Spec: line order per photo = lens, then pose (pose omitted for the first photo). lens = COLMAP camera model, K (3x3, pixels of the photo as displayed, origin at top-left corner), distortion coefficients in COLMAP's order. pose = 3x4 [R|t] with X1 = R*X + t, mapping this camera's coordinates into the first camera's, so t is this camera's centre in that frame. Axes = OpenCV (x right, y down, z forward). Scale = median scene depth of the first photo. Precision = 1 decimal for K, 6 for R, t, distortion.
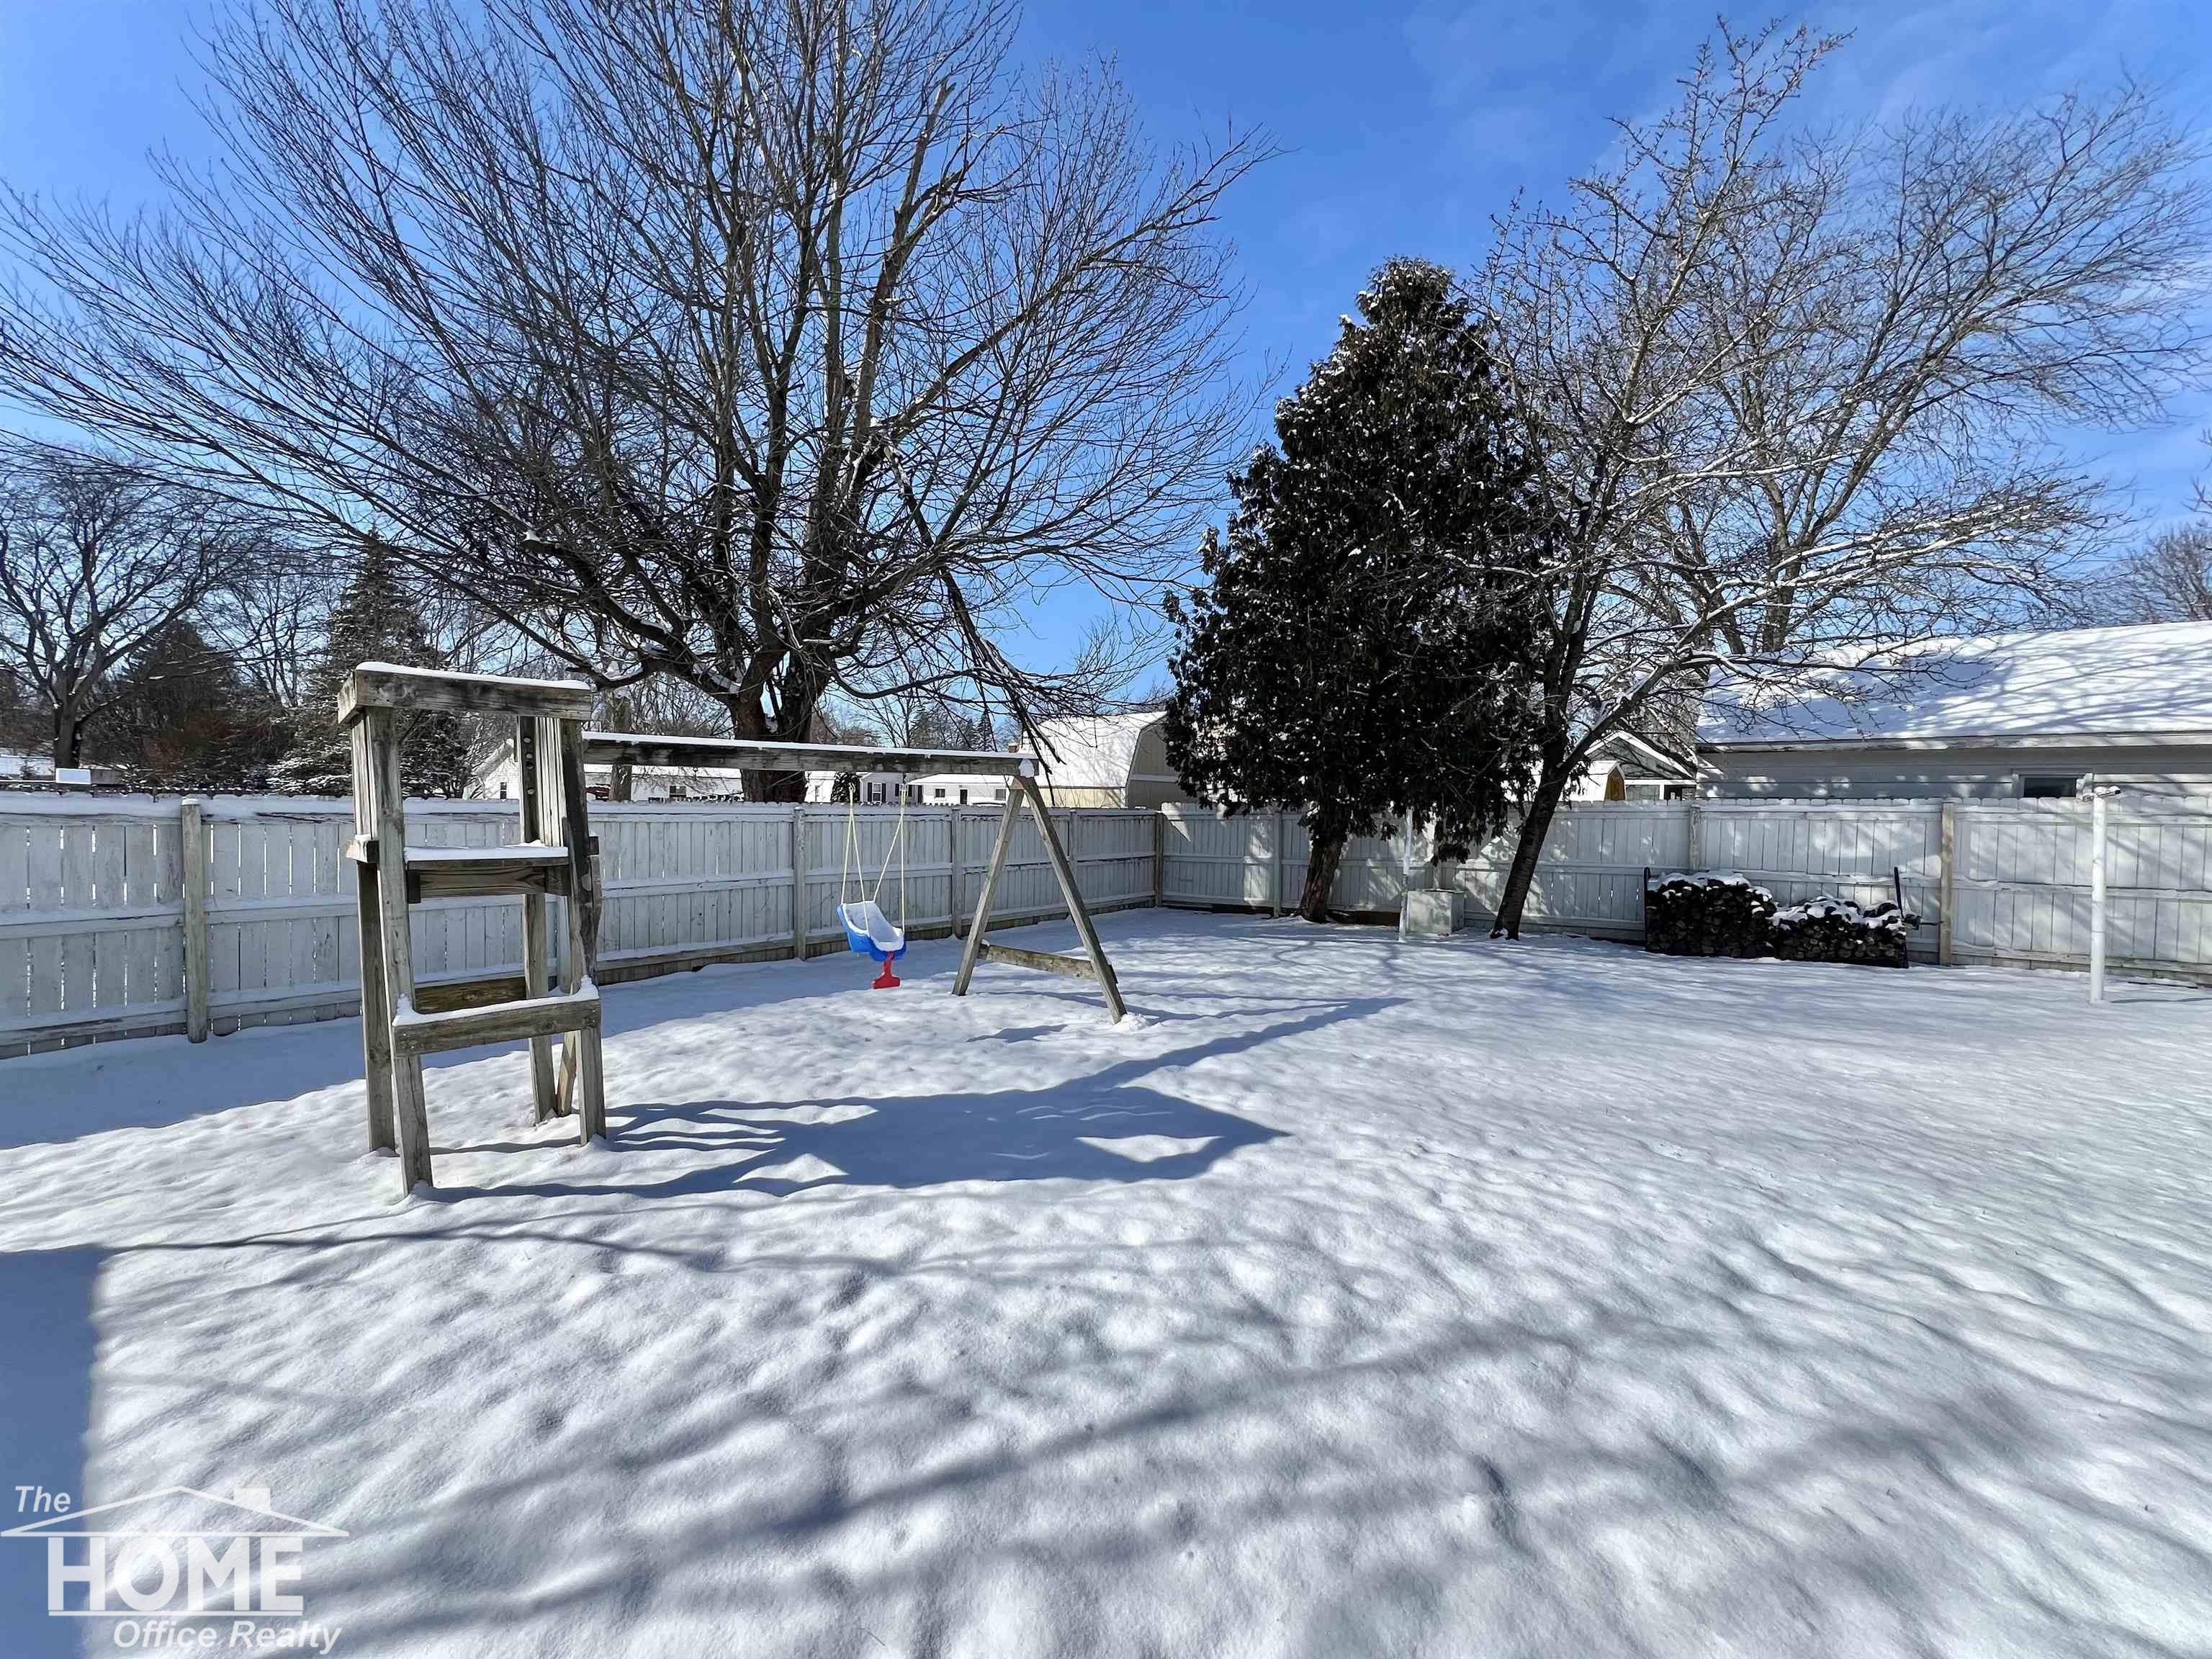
lens RADIAL K [[881.6, 0, 1108.8], [0, 881.6, 832.3], [0, 0, 1]] dist [0.000028, -0.000216]
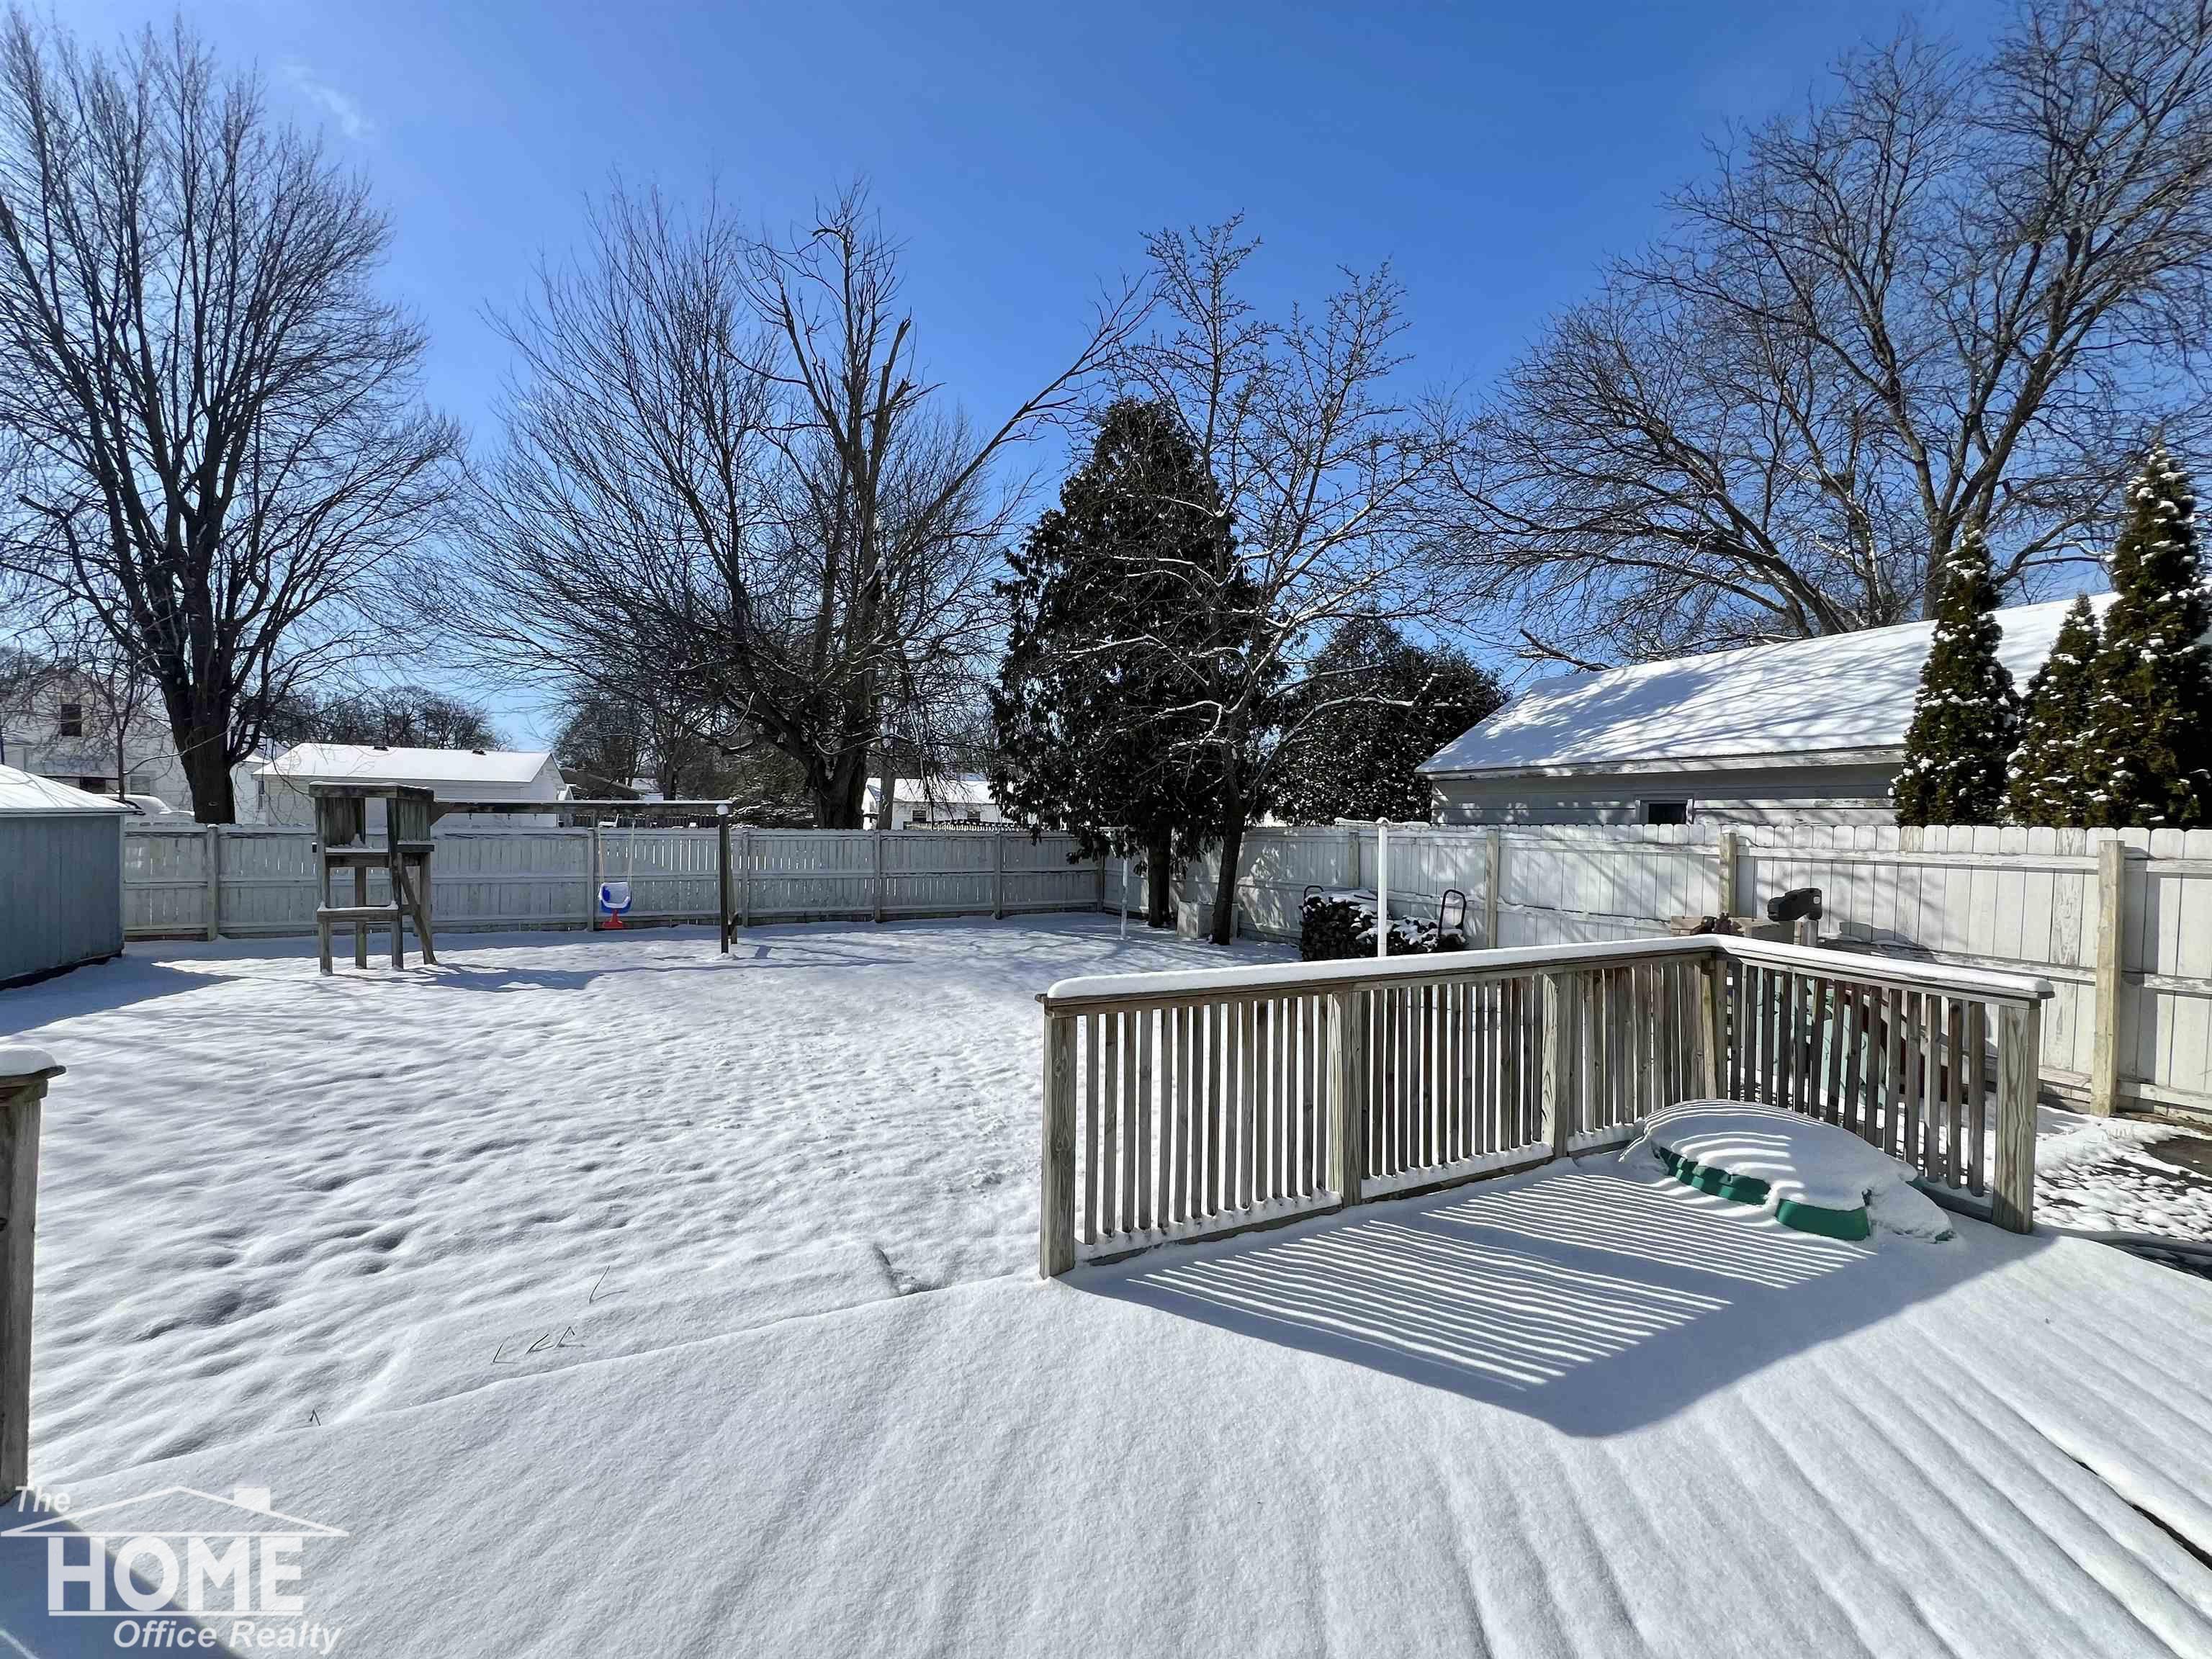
lens RADIAL K [[881.6, 0, 1108.8], [0, 881.6, 832.3], [0, 0, 1]] dist [0.000028, -0.000216]
pose [[0.894875, 0.003434, -0.446303, 0.902994], [-0.013575, 0.999717, -0.019528, -0.003285], [0.446109, 0.023533, 0.894669, -0.129865]]
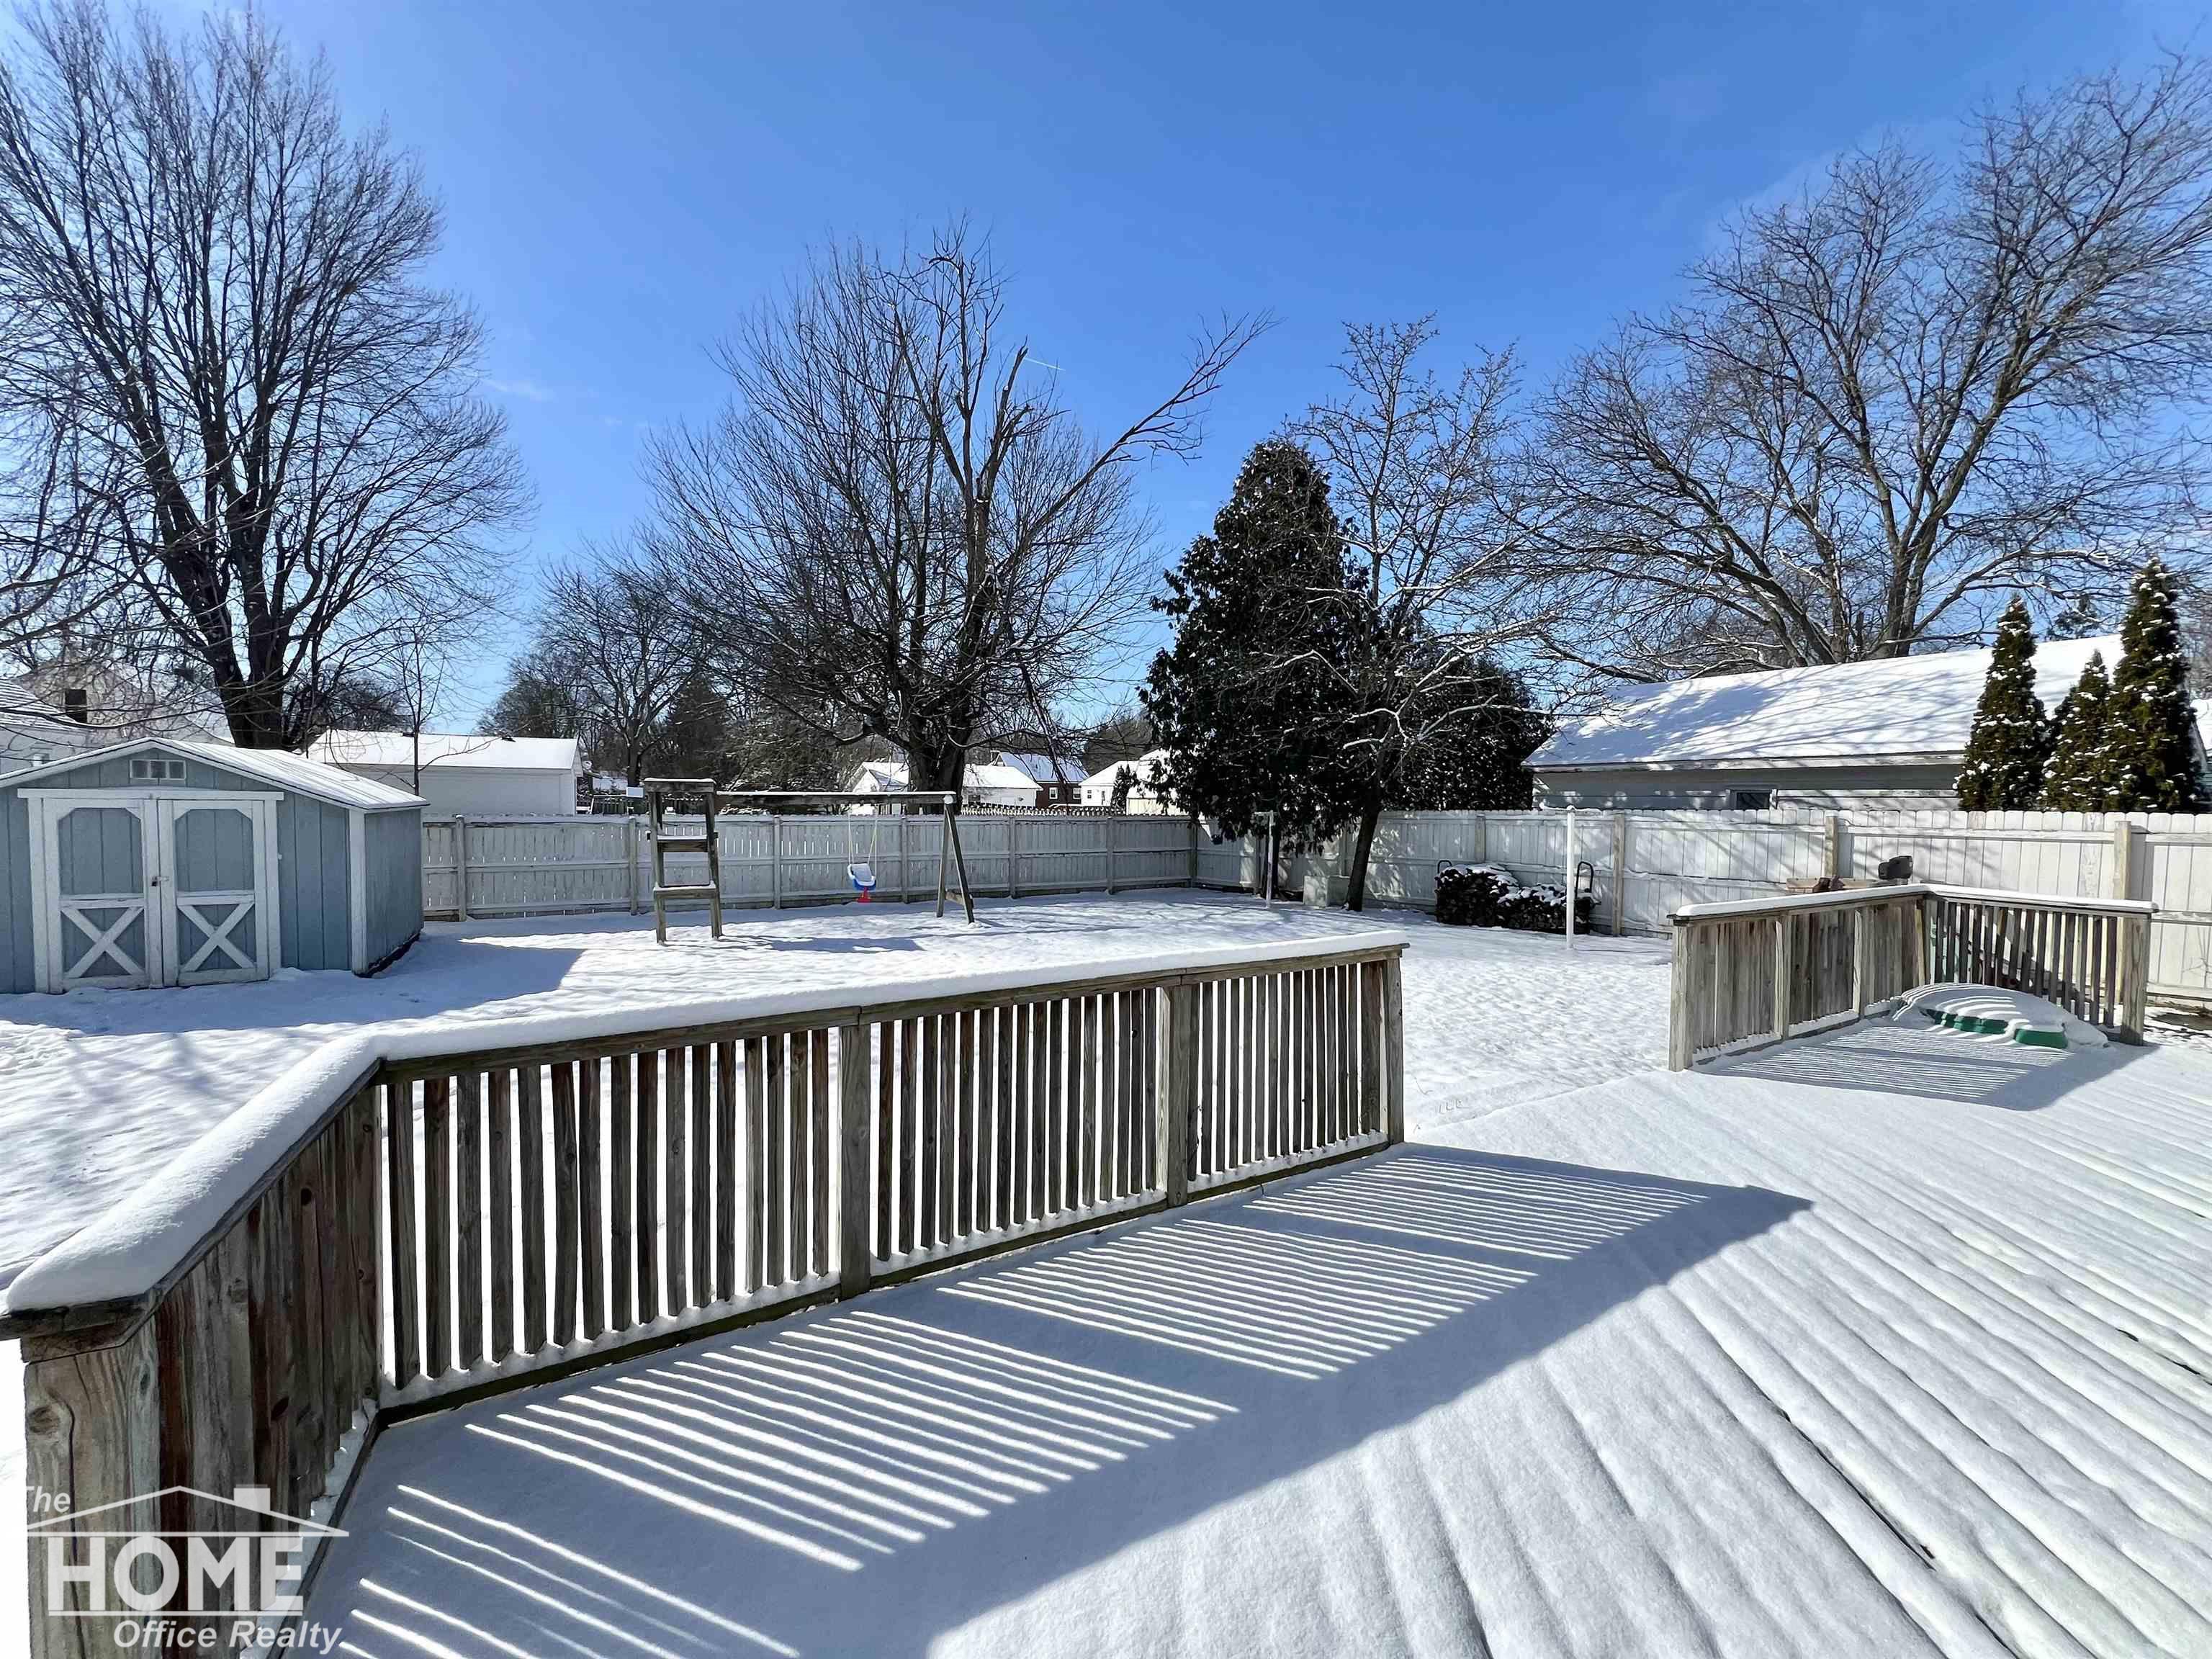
lens RADIAL K [[881.6, 0, 1108.8], [0, 881.6, 832.3], [0, 0, 1]] dist [0.000028, -0.000216]
pose [[0.927847, 0.005864, -0.372916, 0.654620], [-0.005755, 0.999982, 0.001407, -0.002630], [0.372917, 0.000841, 0.927864, -0.463407]]
